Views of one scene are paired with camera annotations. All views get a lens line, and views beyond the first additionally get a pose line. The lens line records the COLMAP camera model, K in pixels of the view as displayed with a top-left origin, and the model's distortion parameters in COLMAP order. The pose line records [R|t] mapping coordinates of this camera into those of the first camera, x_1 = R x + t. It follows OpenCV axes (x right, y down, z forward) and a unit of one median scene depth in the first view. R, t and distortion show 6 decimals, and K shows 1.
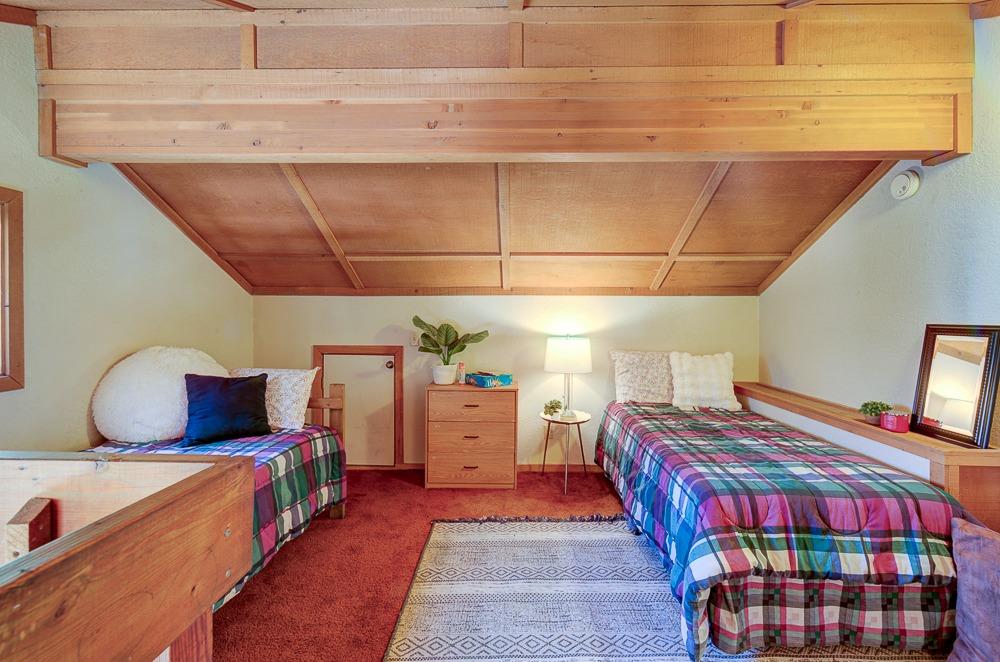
lens RADIAL K [[443.0, 0, 510.8], [0, 443.0, 322.6], [0, 0, 1]] dist [0.001005, 0.000484]
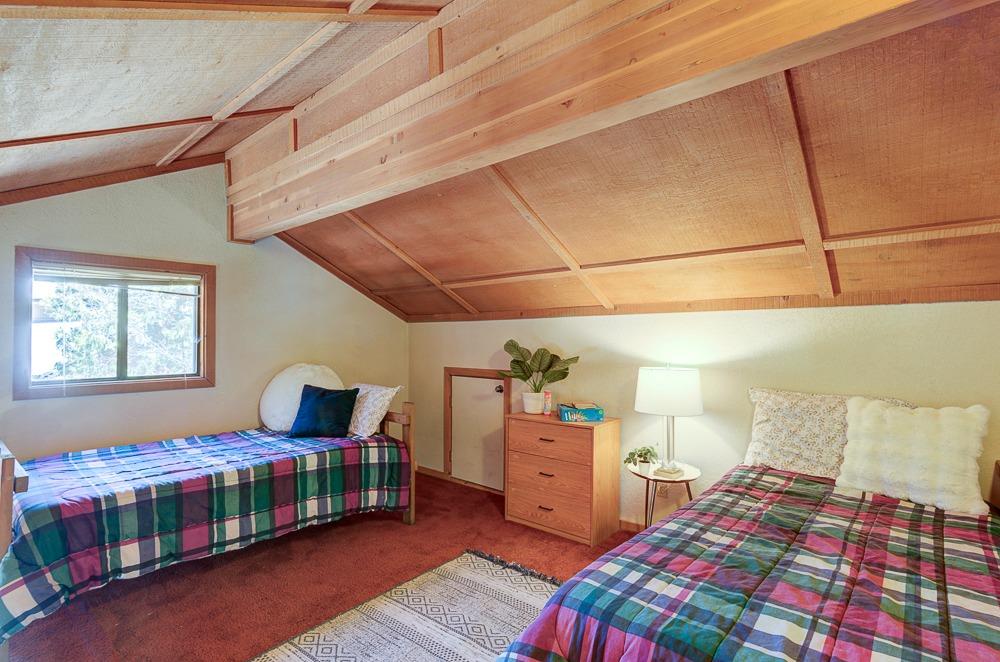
lens RADIAL K [[476.5, 0, 500.3], [0, 476.5, 337.5], [0, 0, 1]] dist [0.000835, 0.000515]
pose [[0.761888, -0.006097, -0.647680, 0.558019], [-0.002965, 0.999912, -0.012900, -0.008545], [0.647702, 0.011749, 0.761803, 0.238007]]
